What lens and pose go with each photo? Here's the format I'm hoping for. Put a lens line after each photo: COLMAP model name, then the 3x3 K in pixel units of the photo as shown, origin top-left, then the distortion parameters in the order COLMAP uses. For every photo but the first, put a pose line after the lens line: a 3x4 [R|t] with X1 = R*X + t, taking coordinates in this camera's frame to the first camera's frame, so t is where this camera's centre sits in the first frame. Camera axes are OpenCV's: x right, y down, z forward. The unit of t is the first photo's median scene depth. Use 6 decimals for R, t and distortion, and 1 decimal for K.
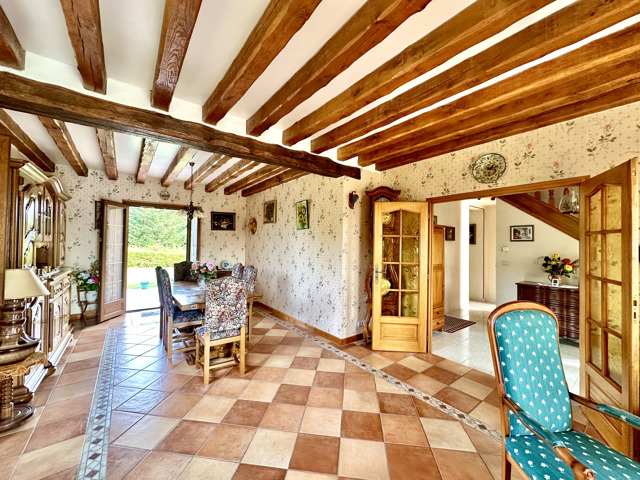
lens RADIAL K [[255.6, 0, 320.0], [0, 255.6, 240.0], [0, 0, 1]] dist [-0.002936, -0.000123]
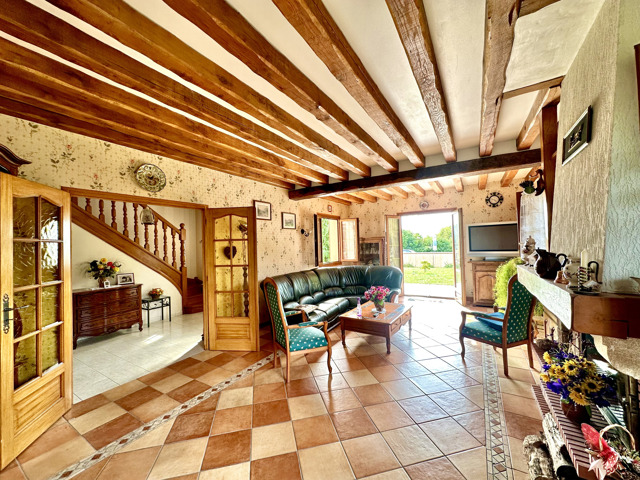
lens RADIAL K [[255.6, 0, 320.0], [0, 255.6, 240.0], [0, 0, 1]] dist [-0.002936, -0.000123]
pose [[-0.357153, 0.020155, 0.933829, -0.411044], [0.017735, 0.999733, -0.014795, 0.004037], [-0.933878, 0.011278, -0.357415, 0.512834]]
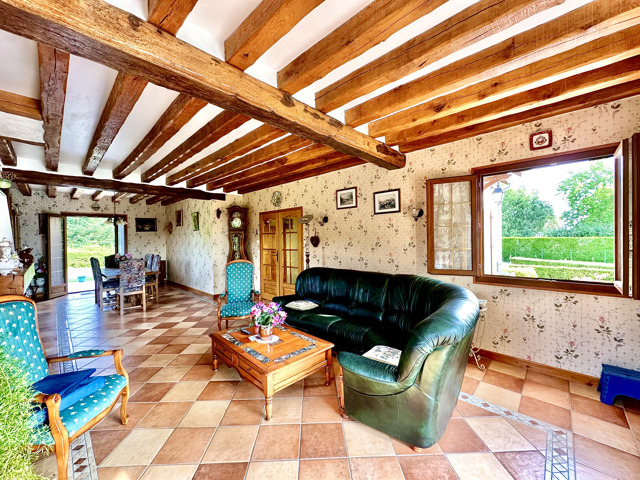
lens RADIAL K [[255.6, 0, 320.0], [0, 255.6, 240.0], [0, 0, 1]] dist [-0.002936, -0.000123]
pose [[0.987055, -0.031195, 0.157317, 0.474214], [0.027499, 0.999293, 0.025622, -0.005004], [-0.158005, -0.020965, 0.987216, -0.717034]]
